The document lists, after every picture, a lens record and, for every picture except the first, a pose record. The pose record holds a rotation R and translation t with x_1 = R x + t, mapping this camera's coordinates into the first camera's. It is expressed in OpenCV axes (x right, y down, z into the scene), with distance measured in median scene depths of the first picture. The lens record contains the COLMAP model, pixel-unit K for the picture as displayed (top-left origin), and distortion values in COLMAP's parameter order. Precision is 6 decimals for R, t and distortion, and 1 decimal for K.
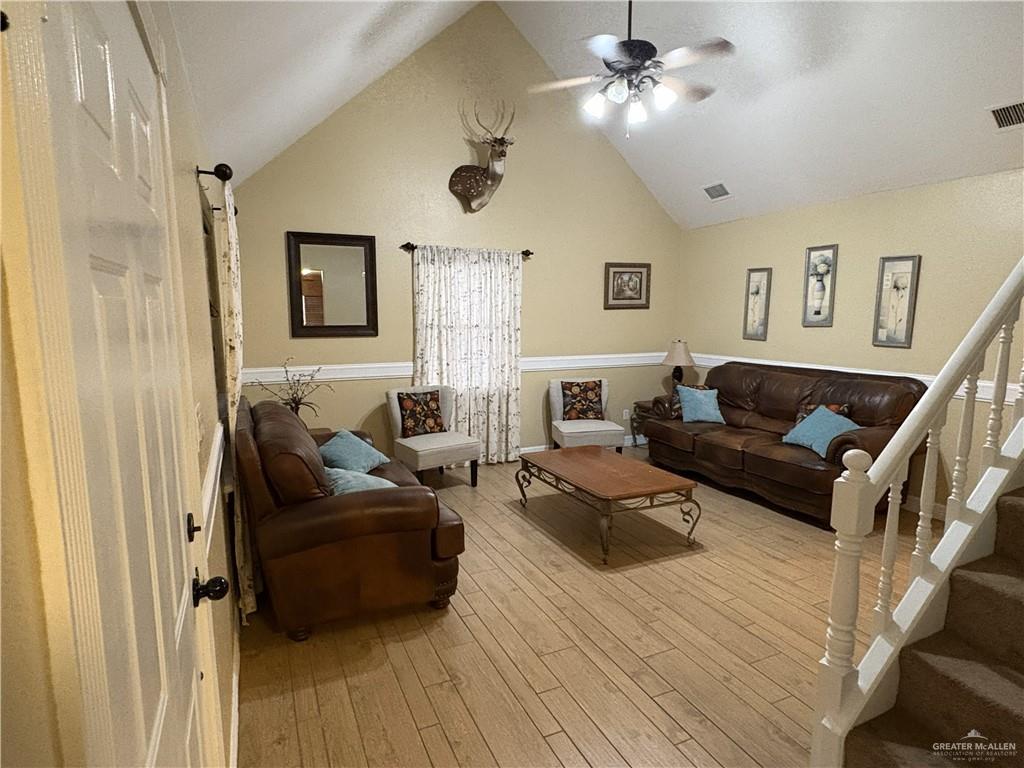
lens RADIAL K [[571.0, 0, 513.3], [0, 571.0, 386.7], [0, 0, 1]] dist [0.000035, 0.000496]
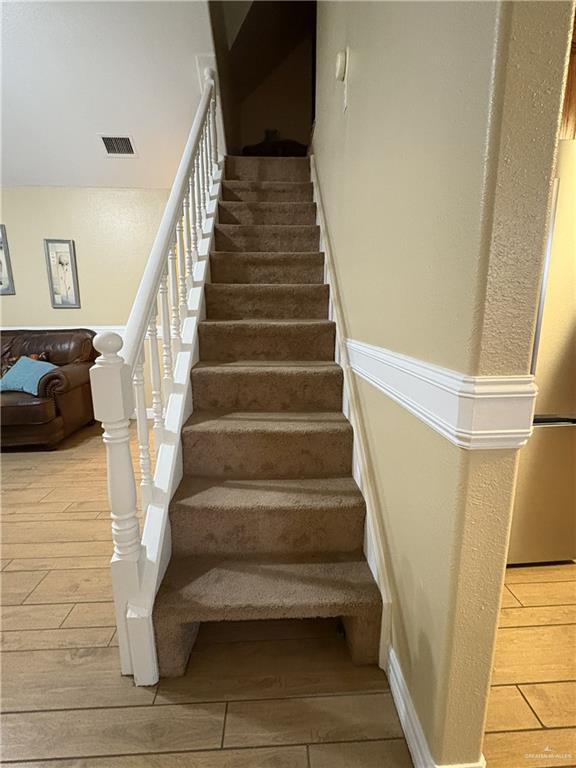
lens RADIAL K [[351.2, 0, 289.8], [0, 351.2, 381.7], [0, 0, 1]] dist [0.001001, -0.000255]
pose [[0.377905, -0.178600, 0.908455, 0.071613], [0.130513, 0.981696, 0.138707, 0.060951], [-0.916599, 0.066147, 0.394297, 0.202564]]
